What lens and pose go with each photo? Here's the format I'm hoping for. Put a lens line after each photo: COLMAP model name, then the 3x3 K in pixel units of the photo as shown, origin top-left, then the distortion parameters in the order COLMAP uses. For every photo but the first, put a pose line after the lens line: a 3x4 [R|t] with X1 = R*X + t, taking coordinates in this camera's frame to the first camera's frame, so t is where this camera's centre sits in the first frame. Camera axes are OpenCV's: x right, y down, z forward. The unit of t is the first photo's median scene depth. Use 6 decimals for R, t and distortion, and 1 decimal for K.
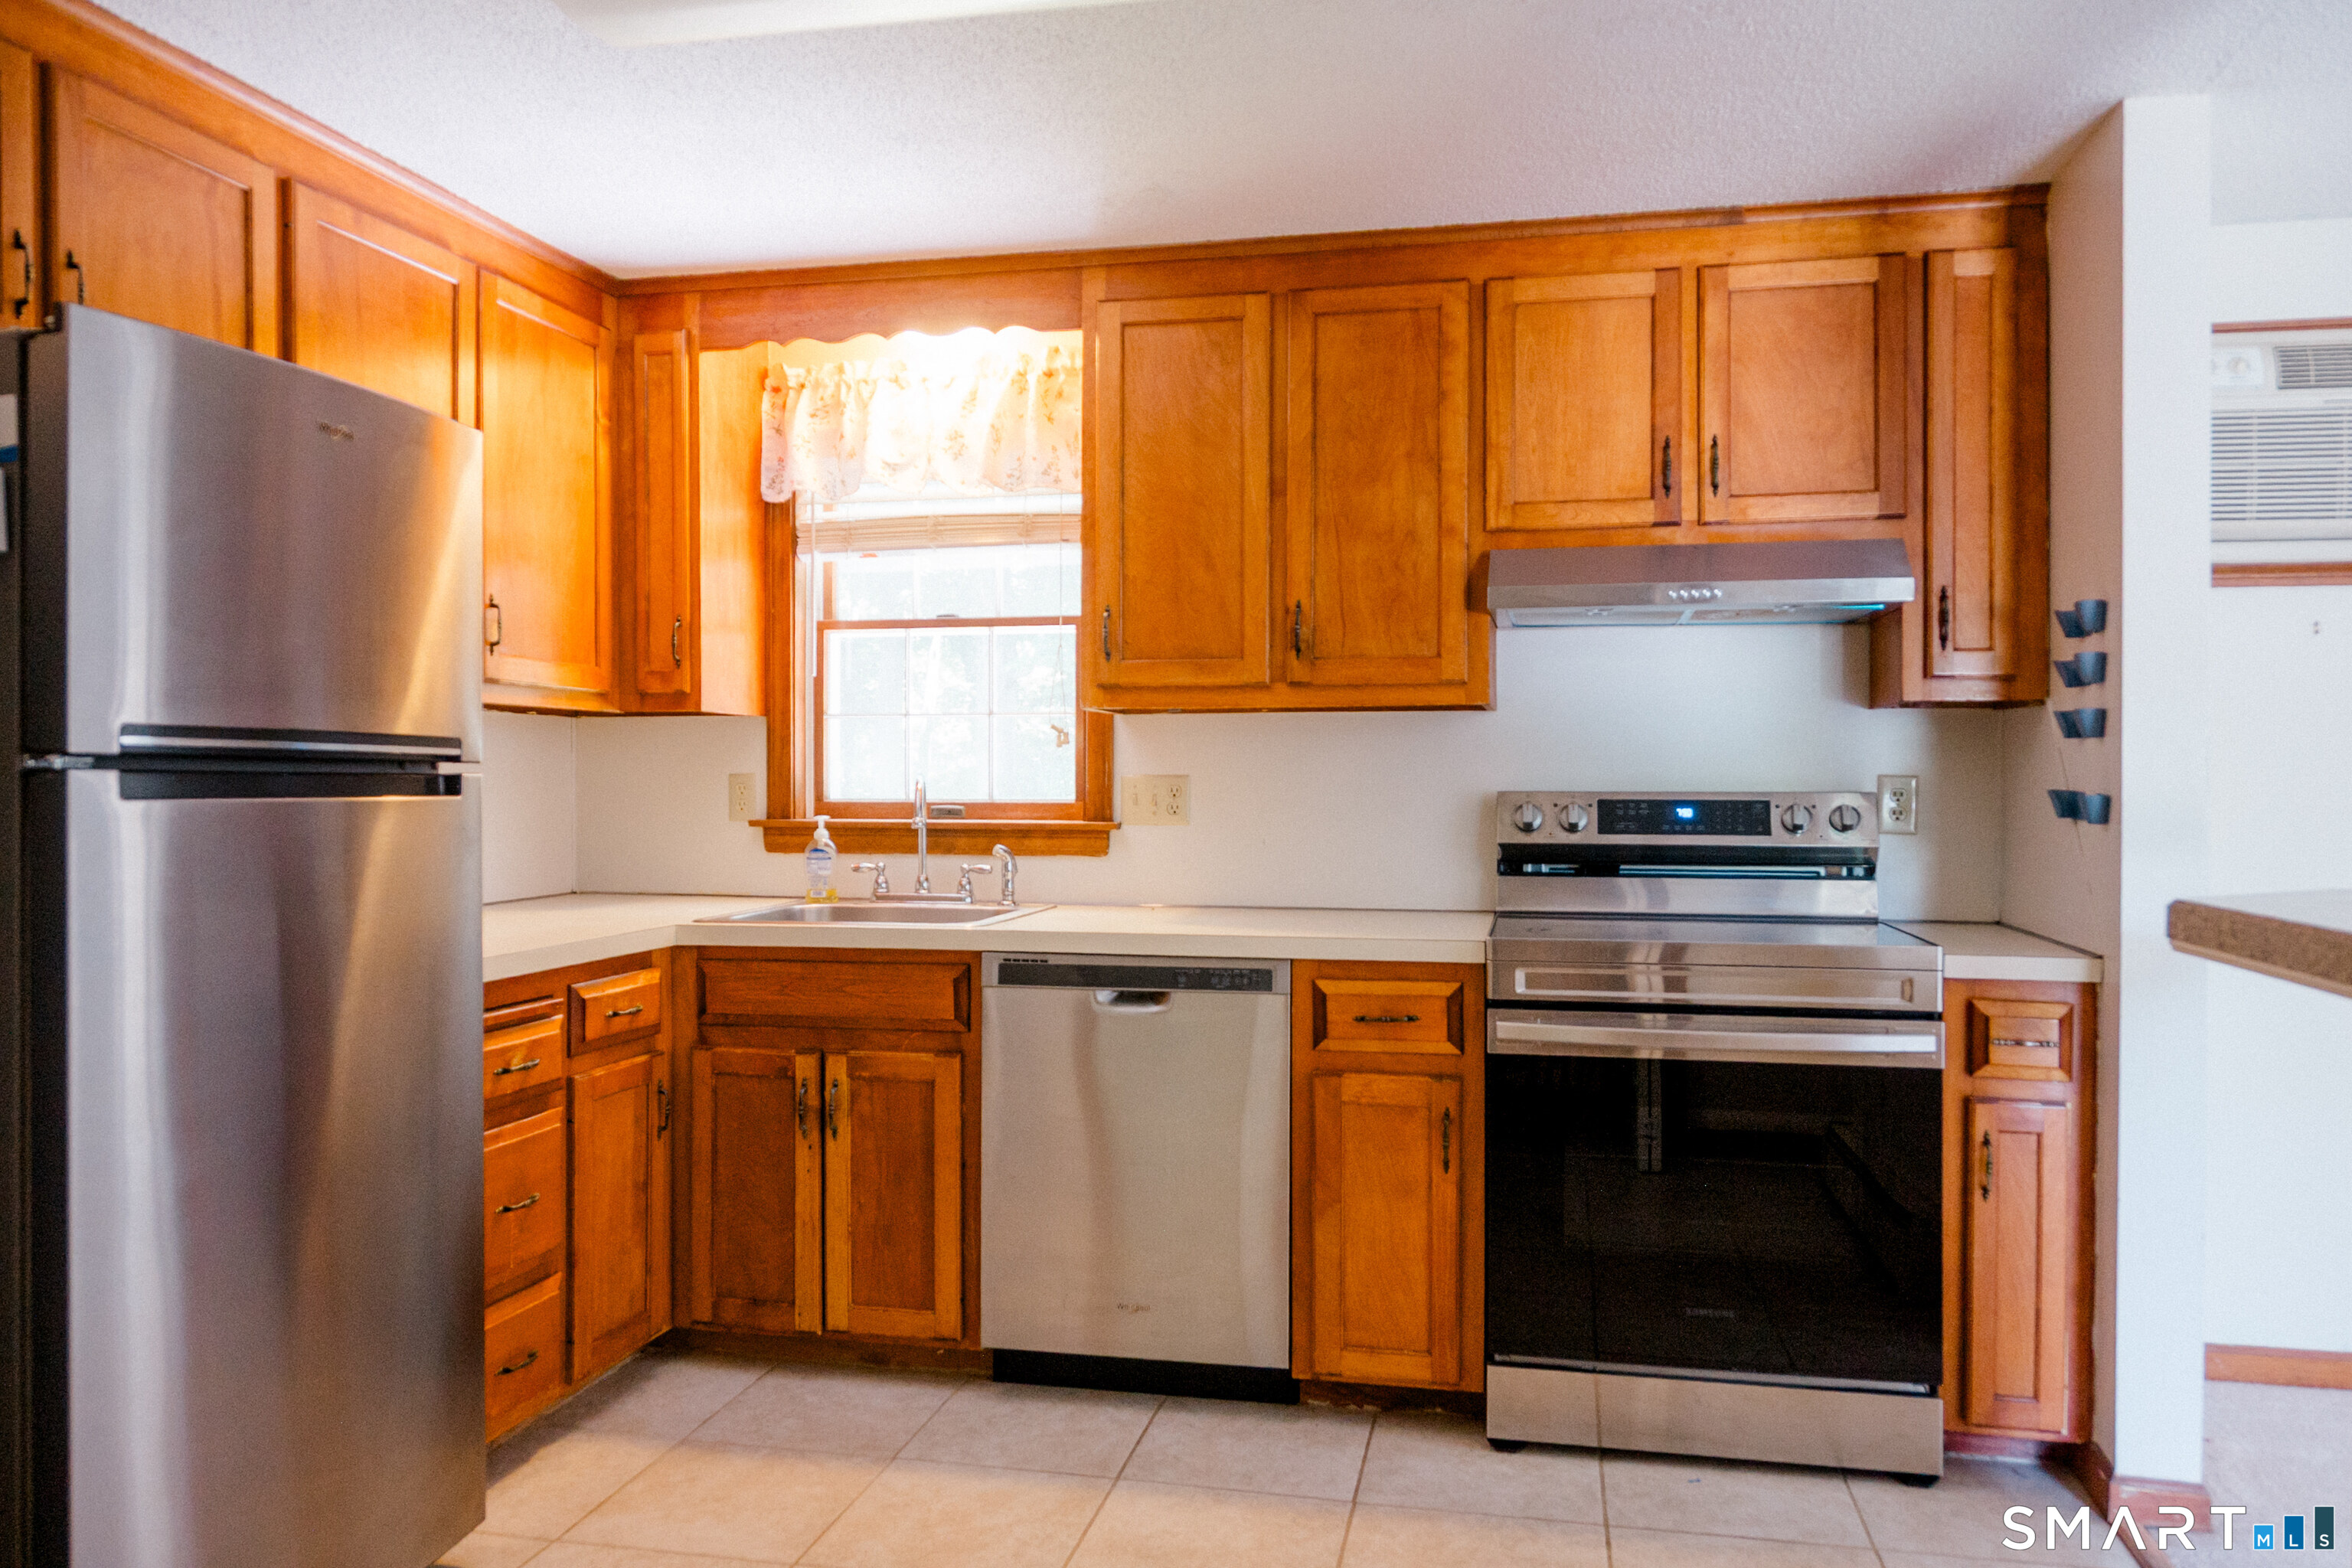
lens RADIAL K [[1608.9, 0, 1205.1], [0, 1608.9, 792.2], [0, 0, 1]] dist [-0.001834, 0.000007]
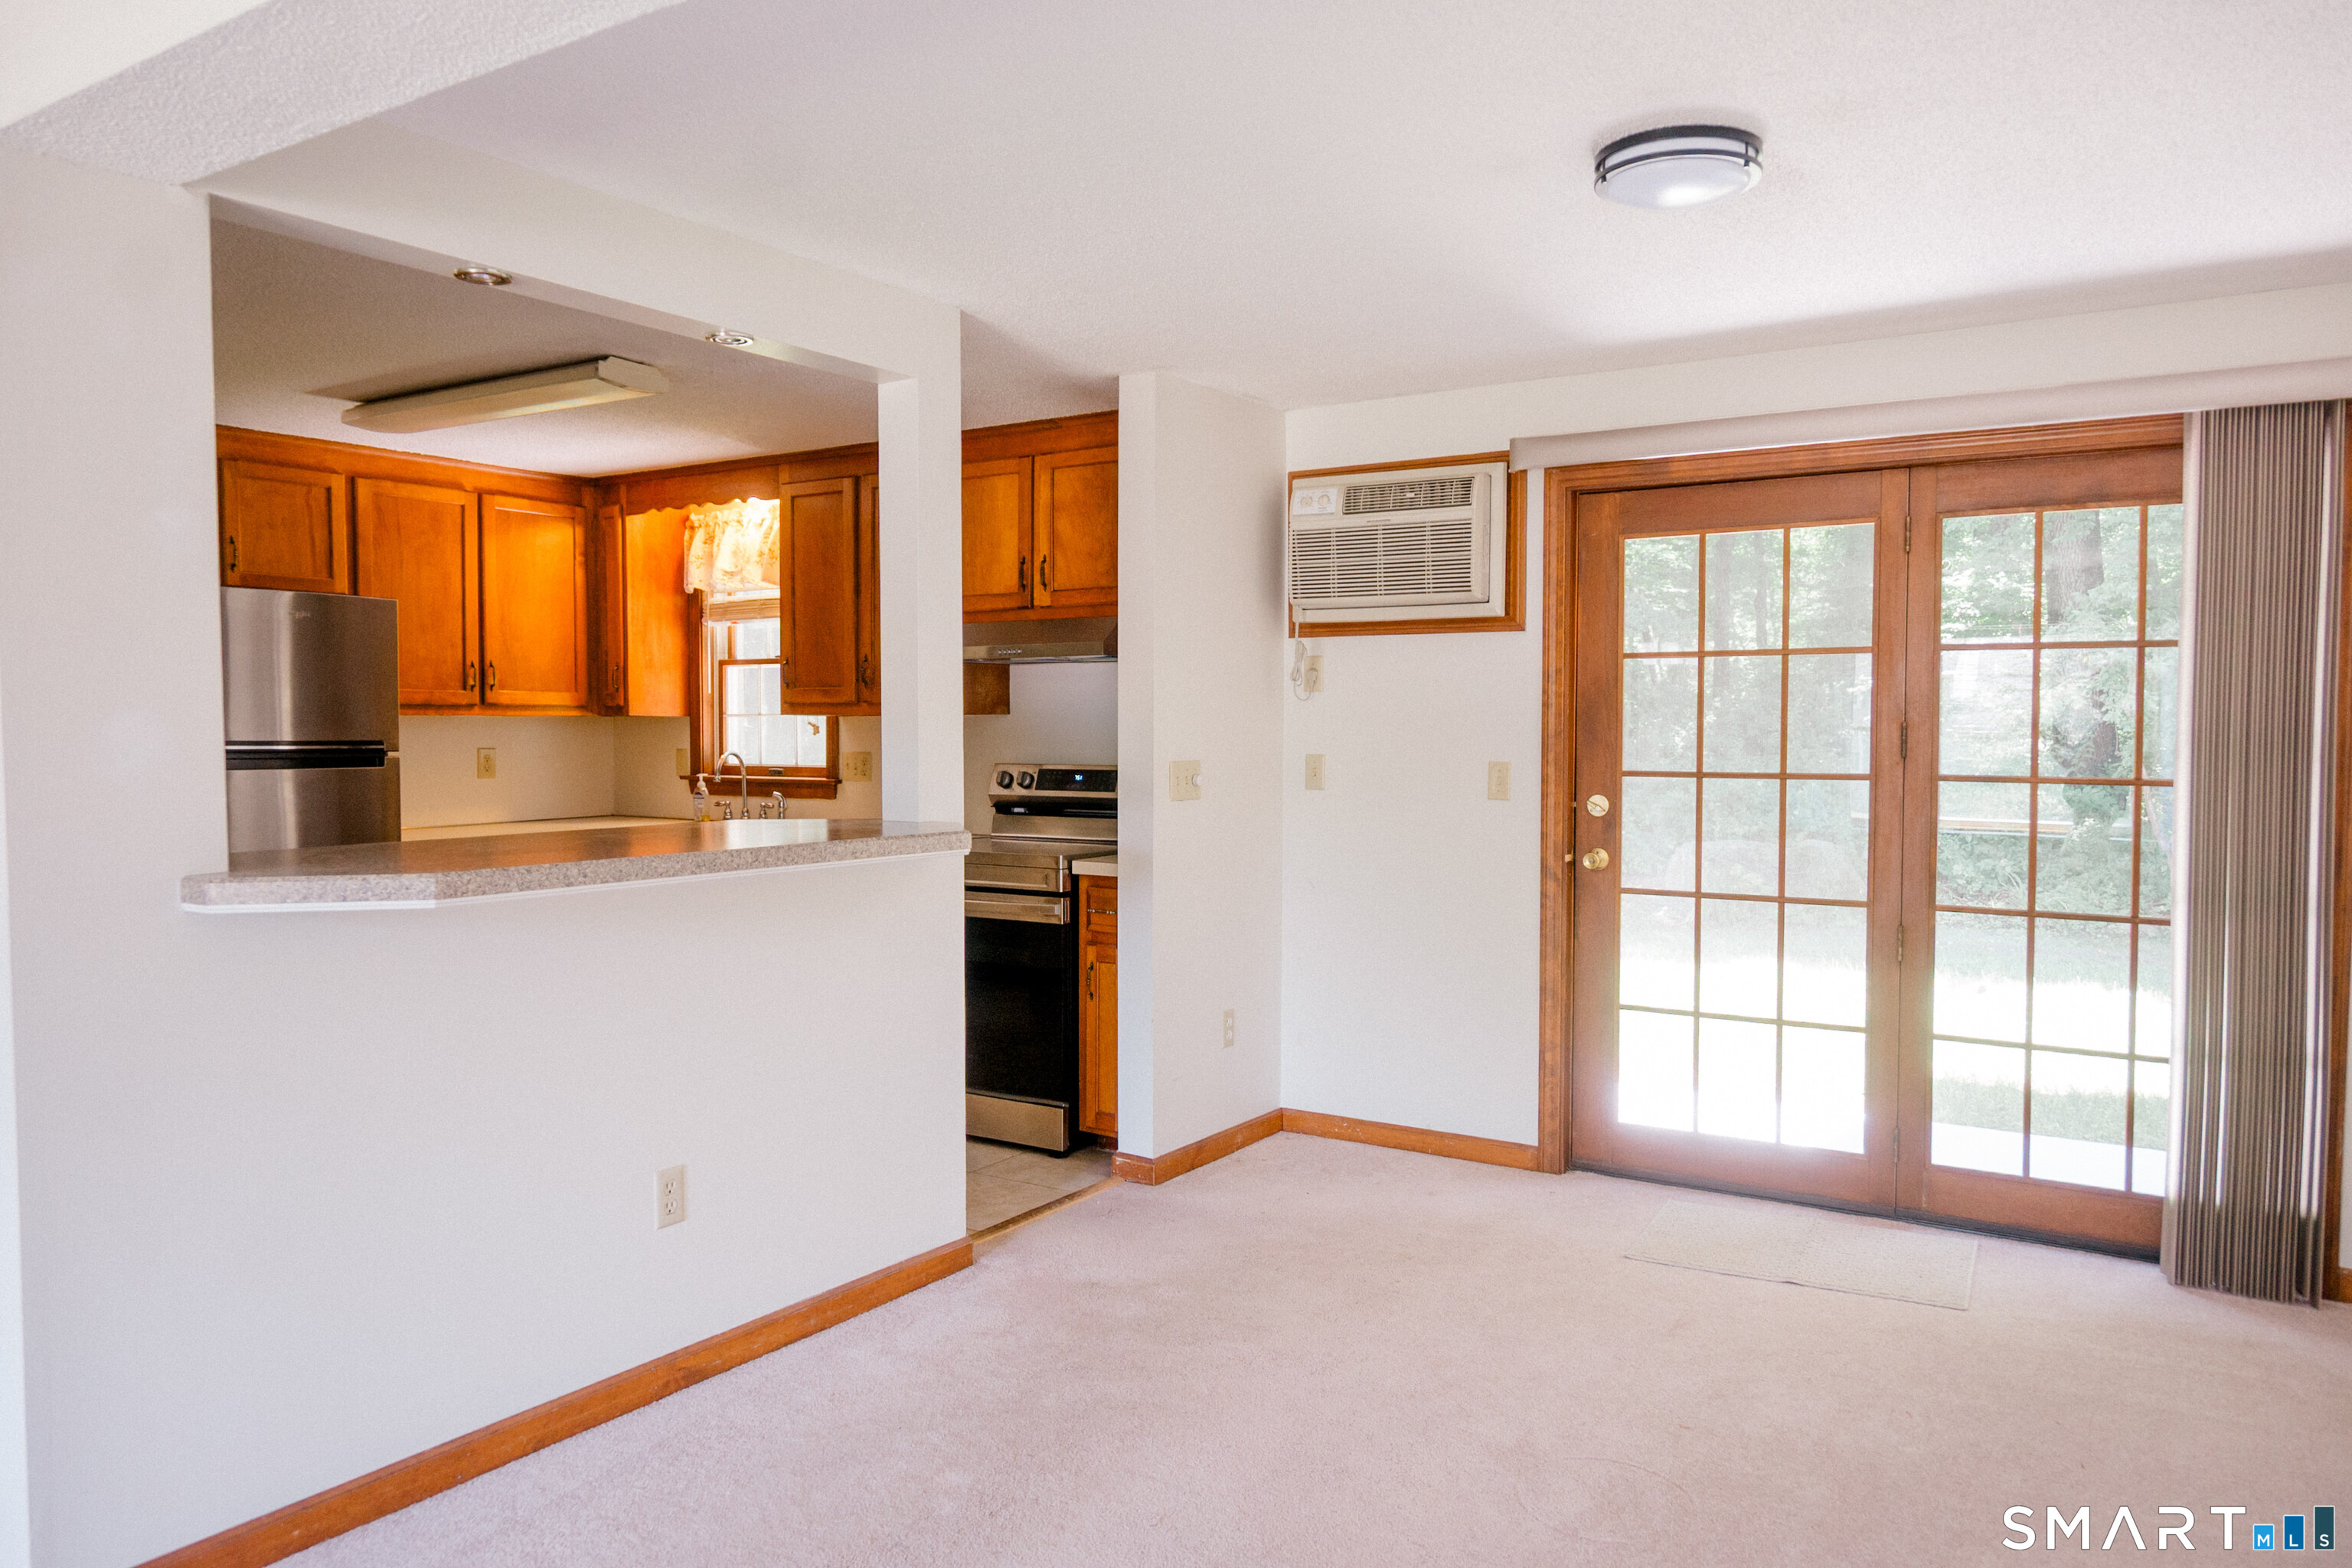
lens RADIAL K [[1608.9, 0, 1178.4], [0, 1608.9, 779.5], [0, 0, 1]] dist [-0.001834, 0.000007]
pose [[0.929436, 0.010603, -0.368831, 1.042635], [-0.001847, 0.999708, 0.024083, -0.026448], [0.368978, -0.021703, 0.929185, -0.508016]]
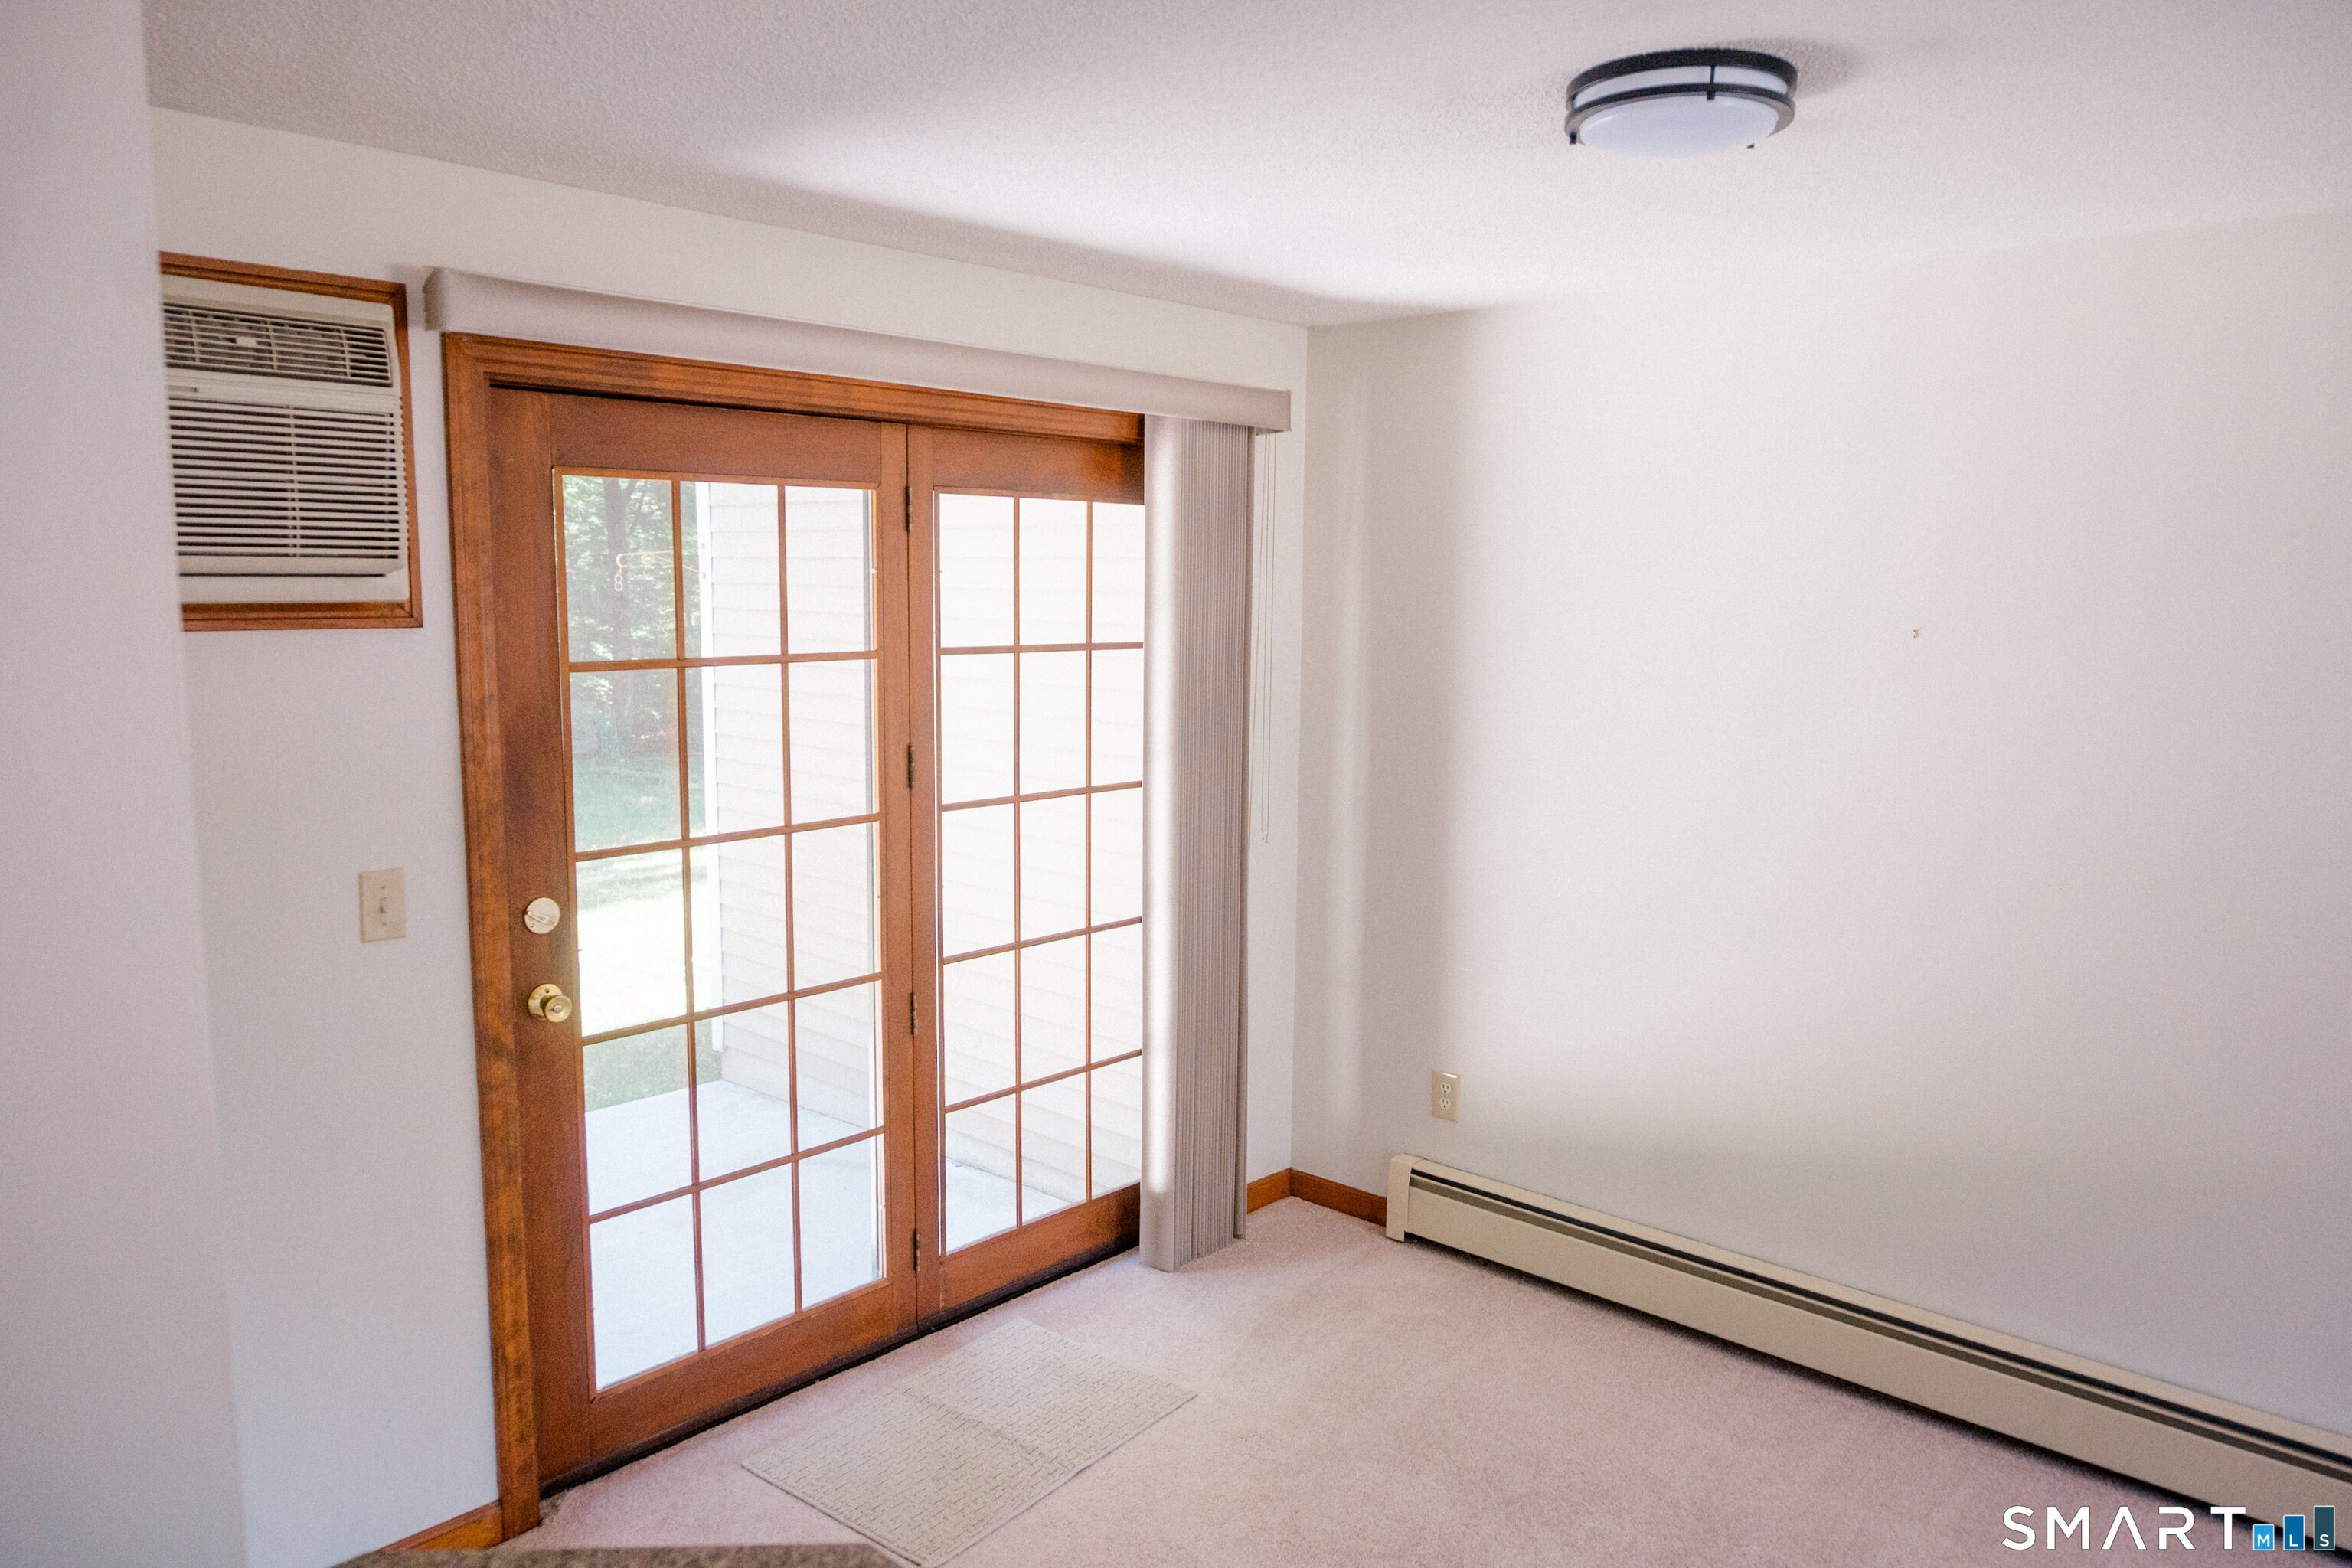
lens RADIAL K [[1608.9, 0, 1167.3], [0, 1608.9, 790.1], [0, 0, 1]] dist [-0.001834, 0.000007]
pose [[0.513067, -0.113582, 0.850800, 0.298087], [0.002977, 0.991436, 0.130562, -0.149830], [-0.858343, -0.064454, 0.509011, 0.244127]]
